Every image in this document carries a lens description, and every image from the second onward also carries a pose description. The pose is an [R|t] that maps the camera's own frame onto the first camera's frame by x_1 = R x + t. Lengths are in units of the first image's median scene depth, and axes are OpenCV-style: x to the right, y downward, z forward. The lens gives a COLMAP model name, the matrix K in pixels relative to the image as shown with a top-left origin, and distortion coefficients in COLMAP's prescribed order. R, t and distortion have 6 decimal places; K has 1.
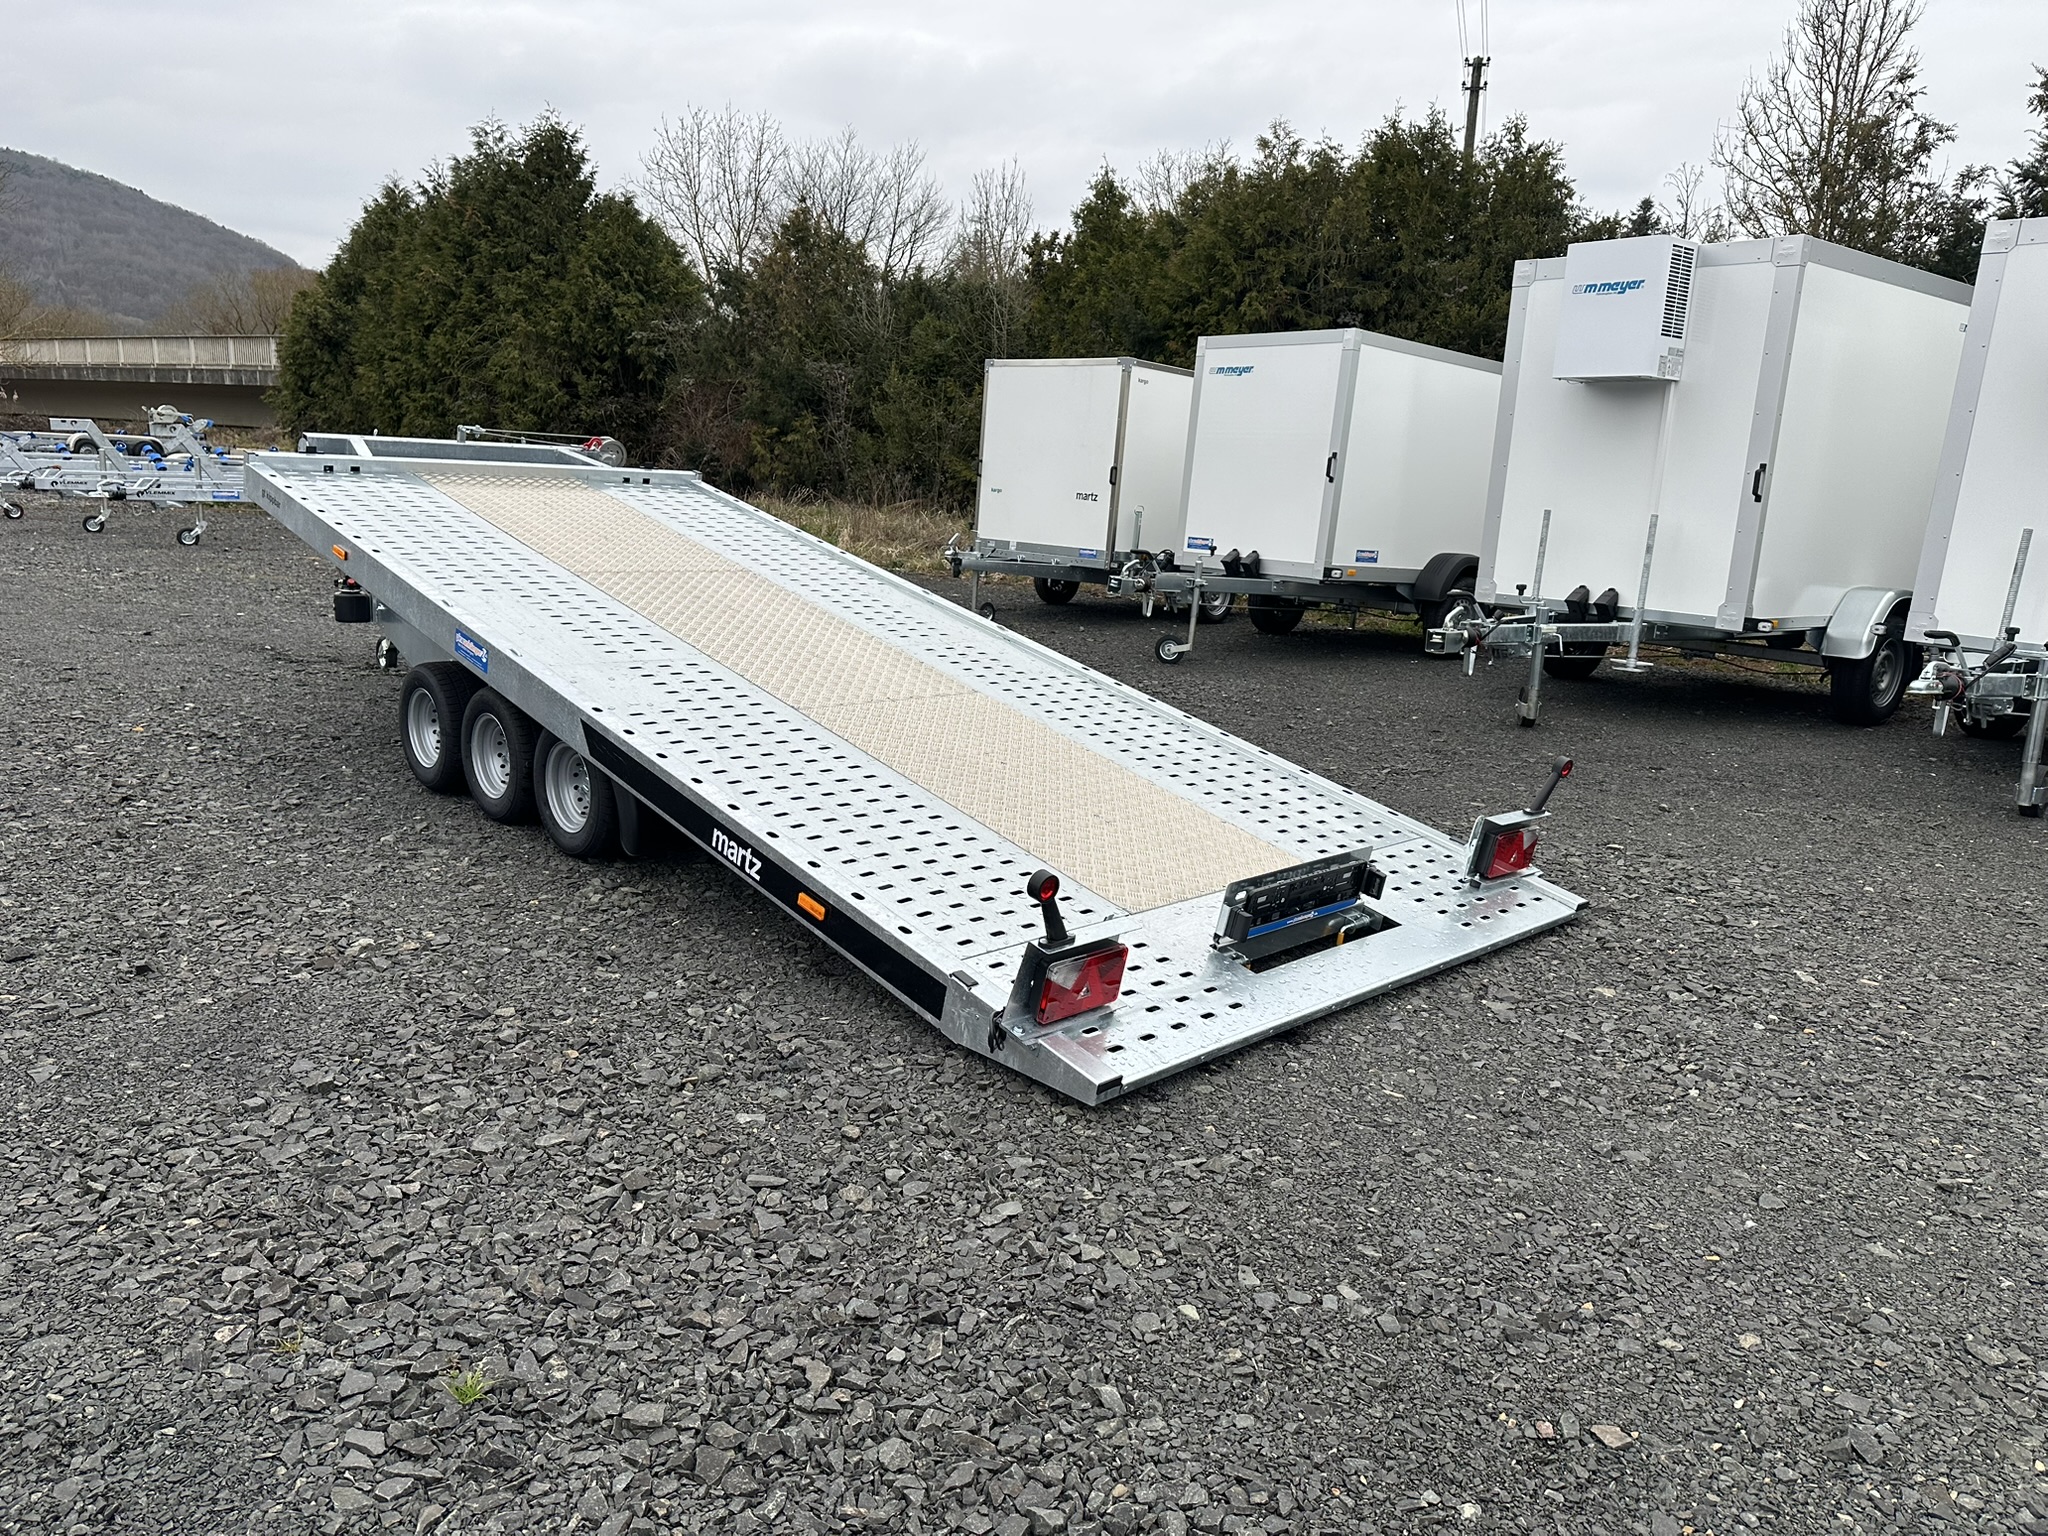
lens RADIAL K [[1442.8, 0, 1022.1], [0, 1442.8, 791.4], [0, 0, 1]] dist [0.027095, -0.029102]
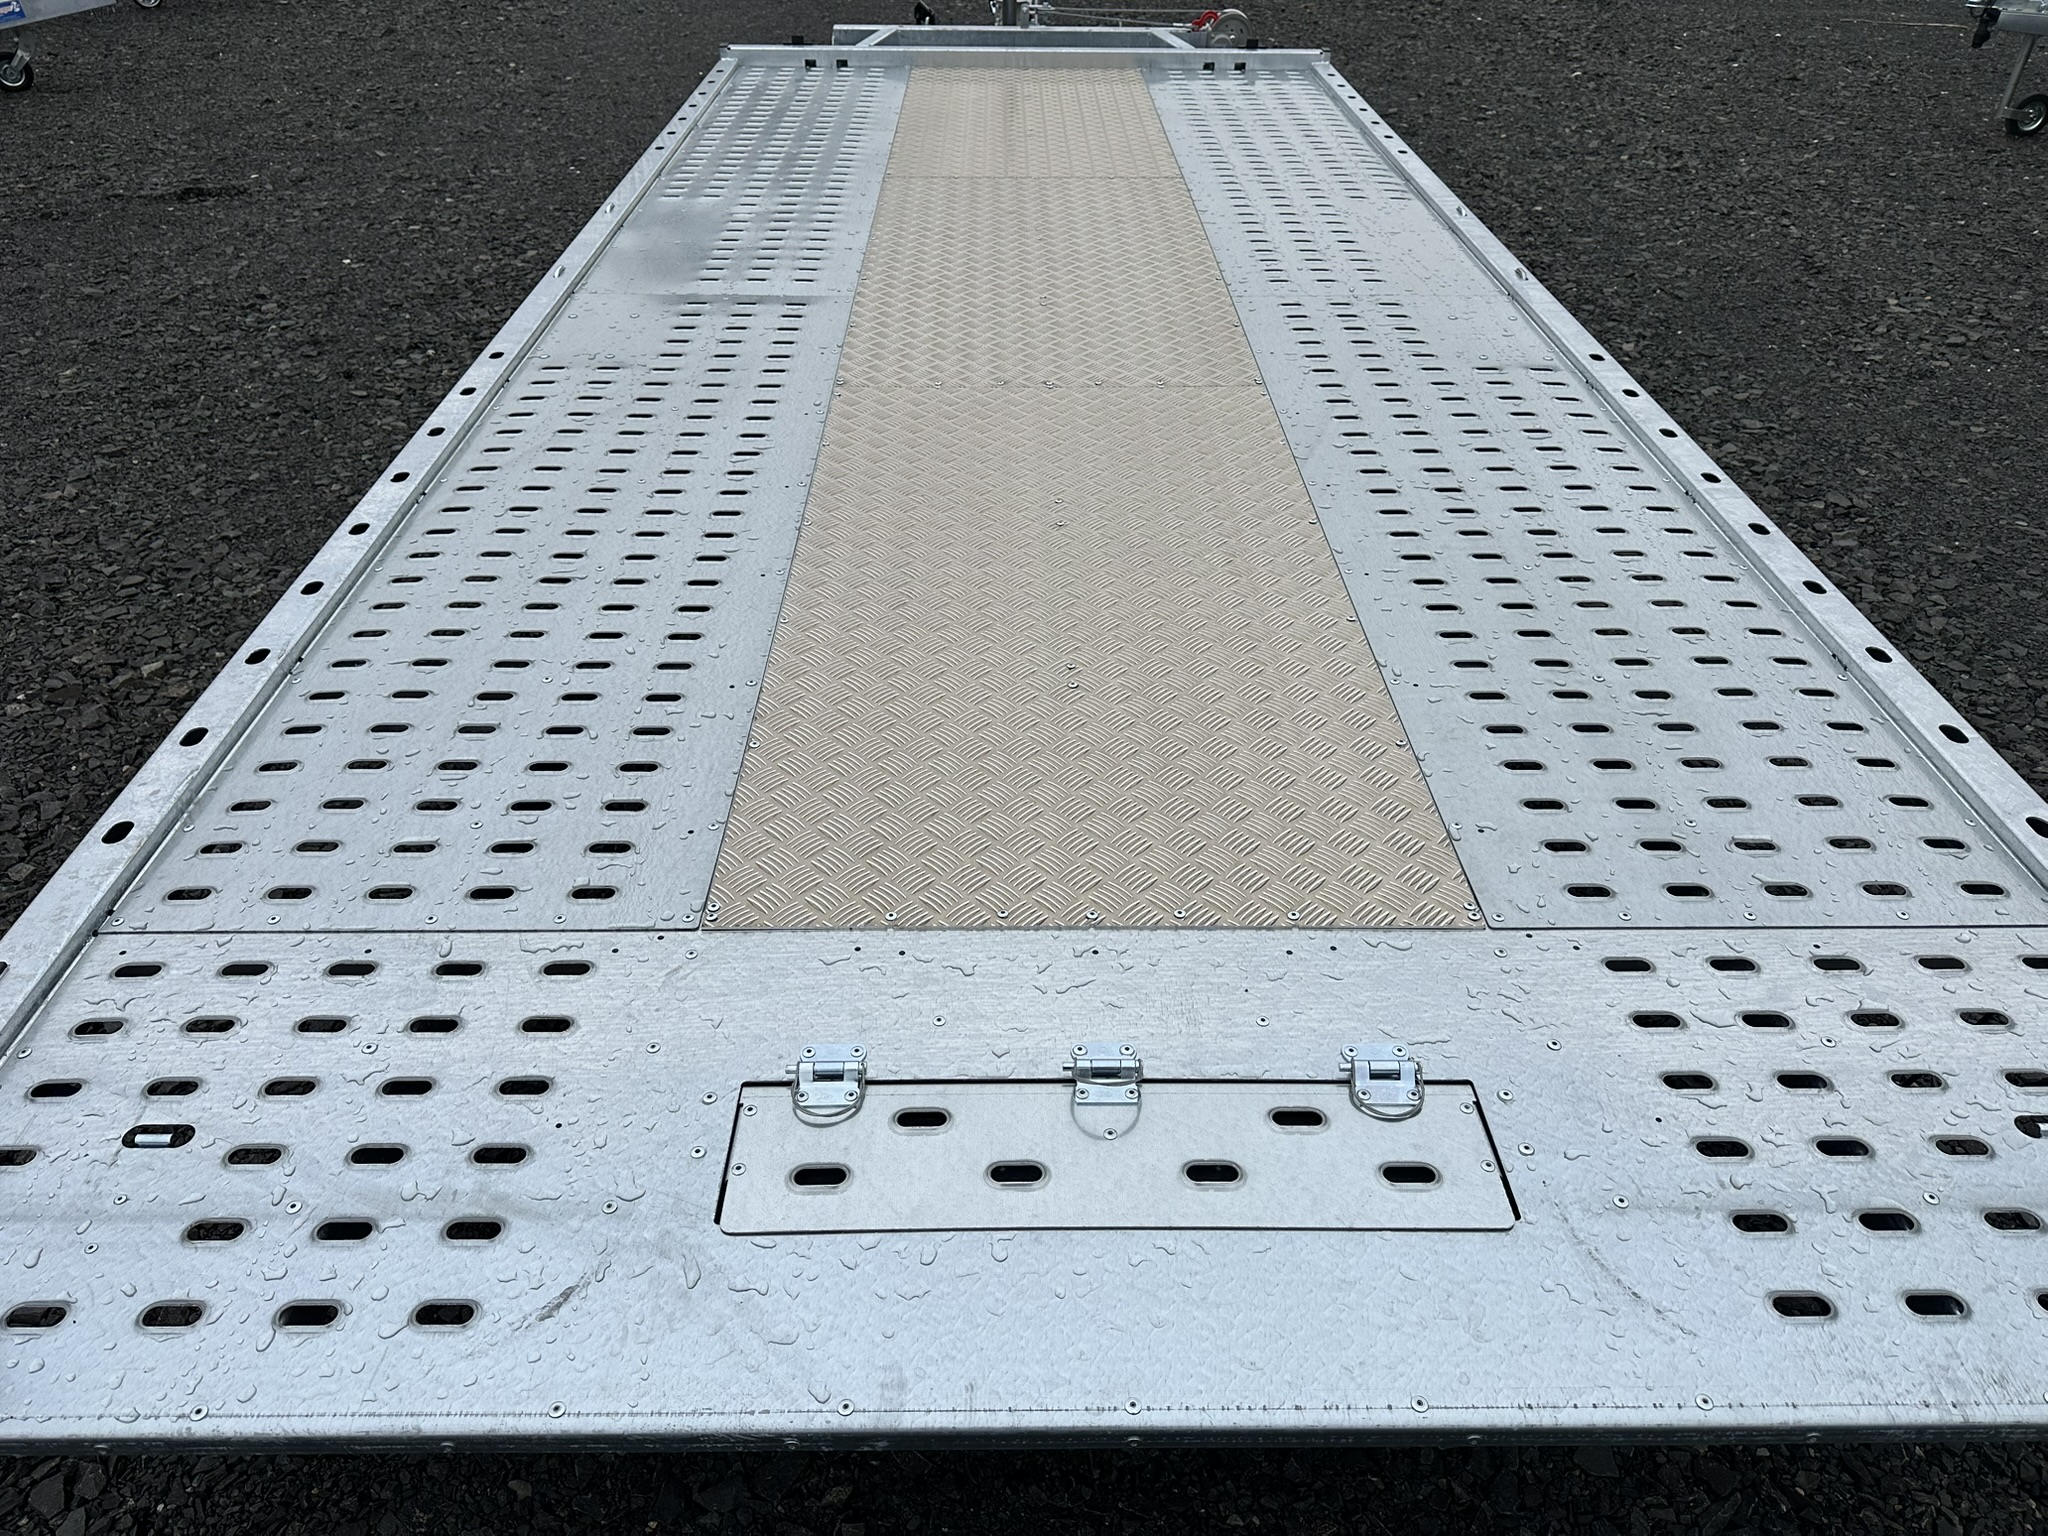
lens RADIAL K [[1442.8, 0, 1012.9], [0, 1442.8, 758.3], [0, 0, 1]] dist [0.027095, -0.029102]
pose [[0.721335, 0.229970, -0.653291, 0.151393], [-0.114085, 0.969832, 0.215430, -0.021653], [0.683125, -0.080866, 0.725810, 0.302928]]
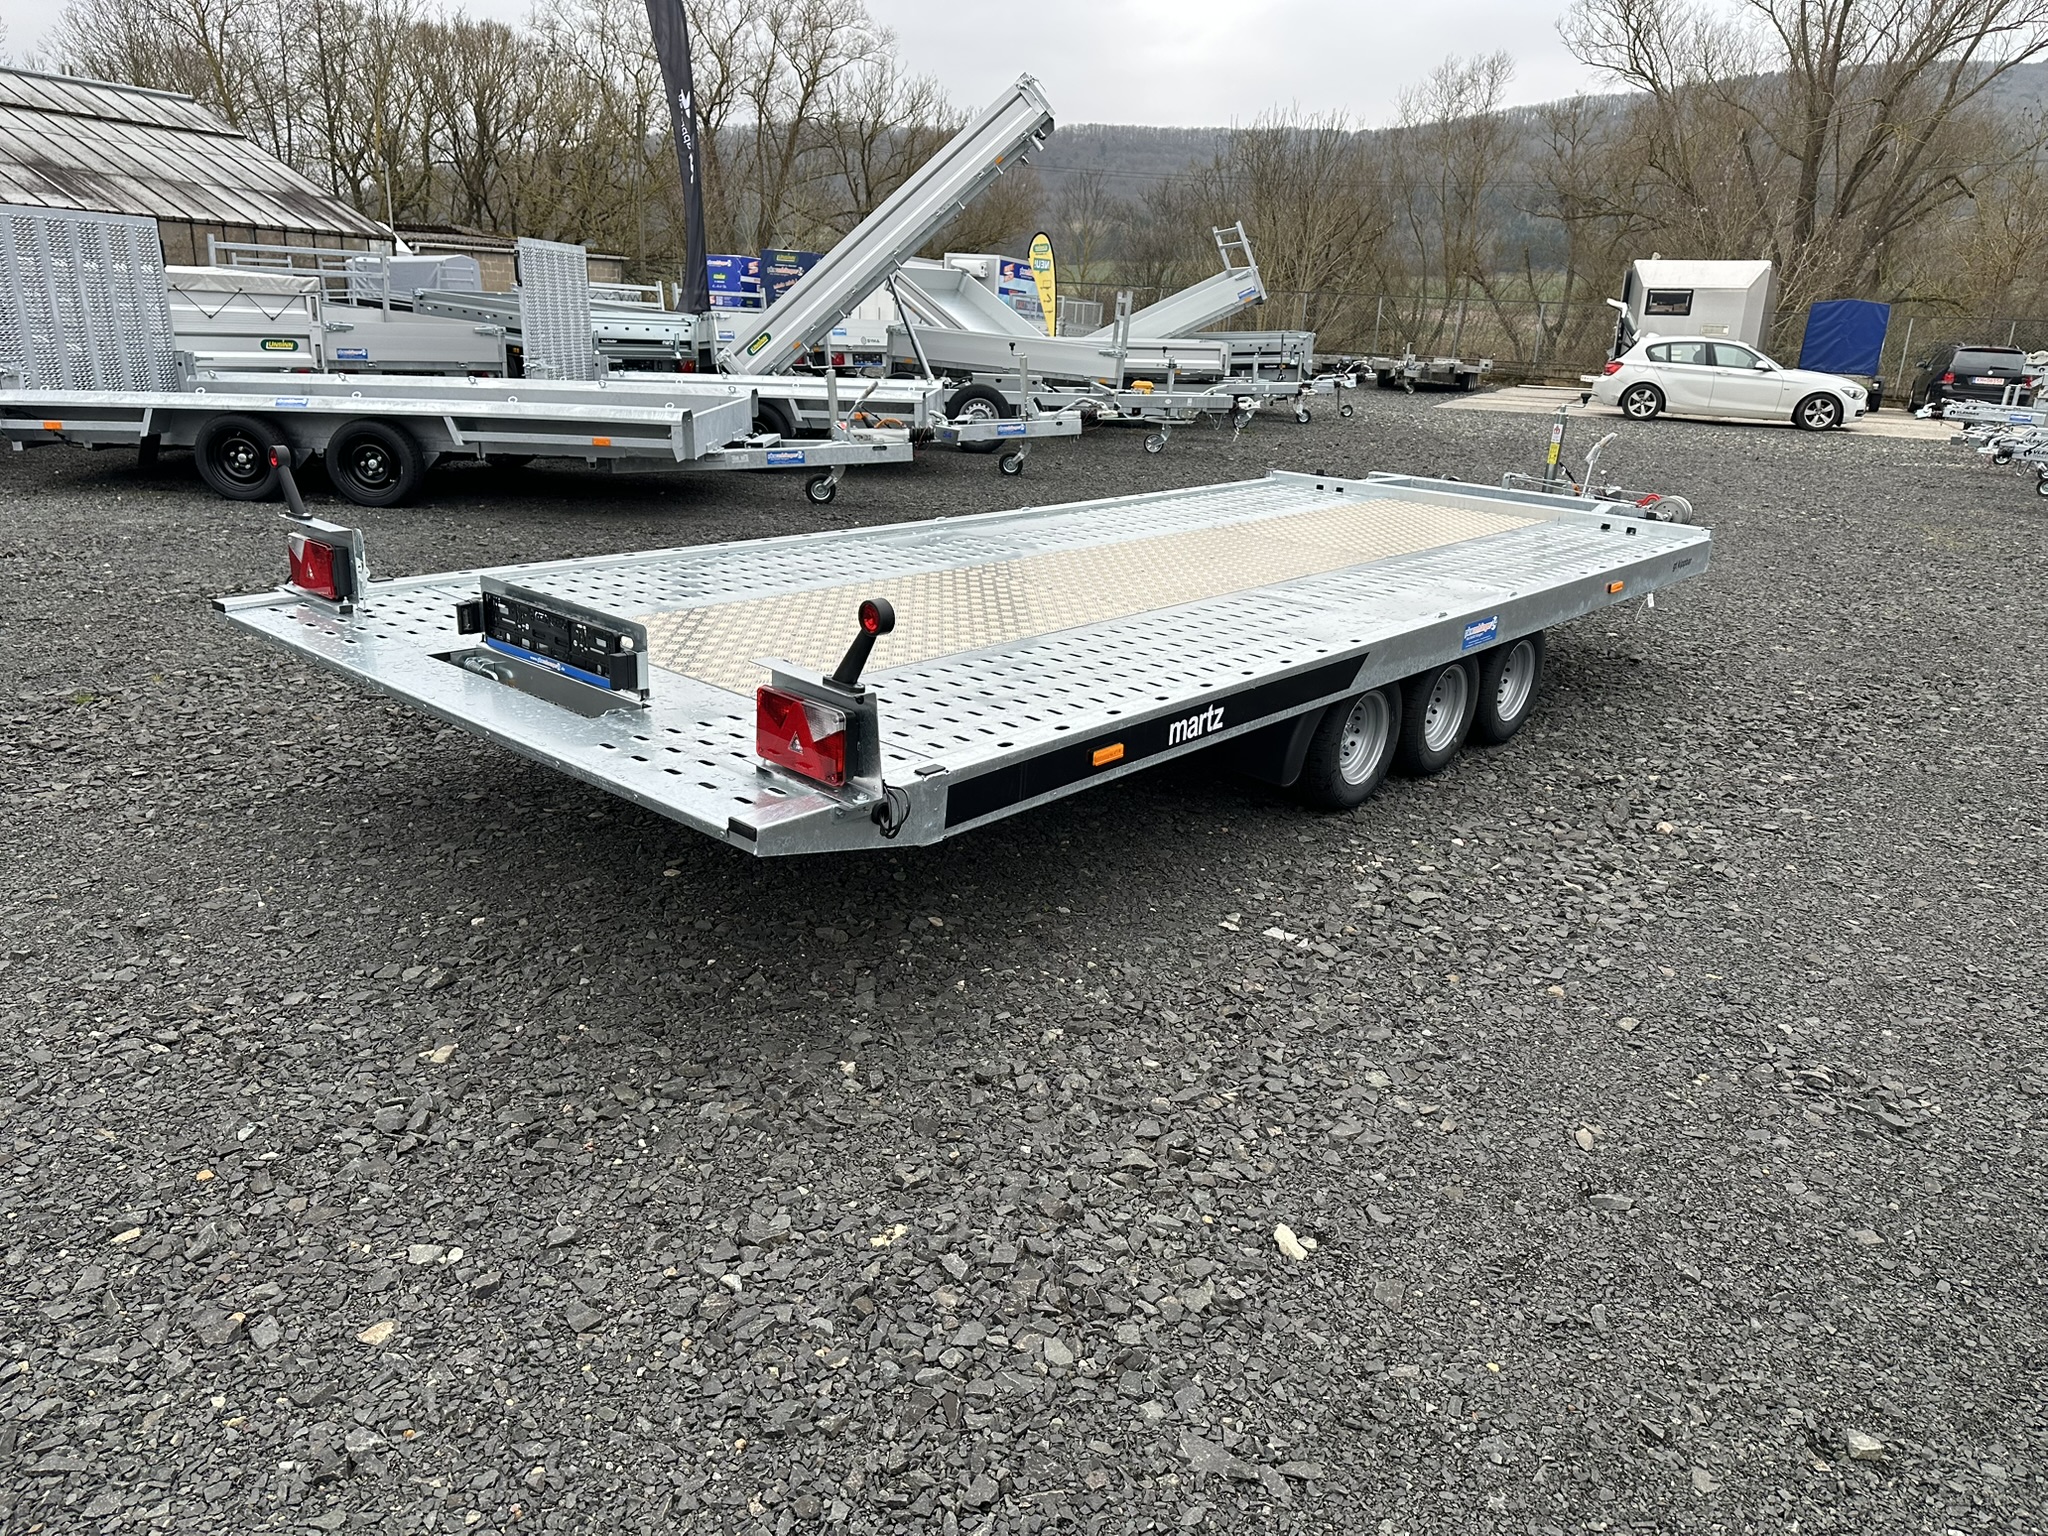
lens RADIAL K [[1442.8, 0, 1028.6], [0, 1442.8, 796.1], [0, 0, 1]] dist [0.027095, -0.029102]
pose [[0.082068, 0.277588, -0.957189, 0.430456], [-0.266510, 0.931564, 0.247307, -0.092695], [0.960332, 0.234805, 0.150431, 0.460611]]
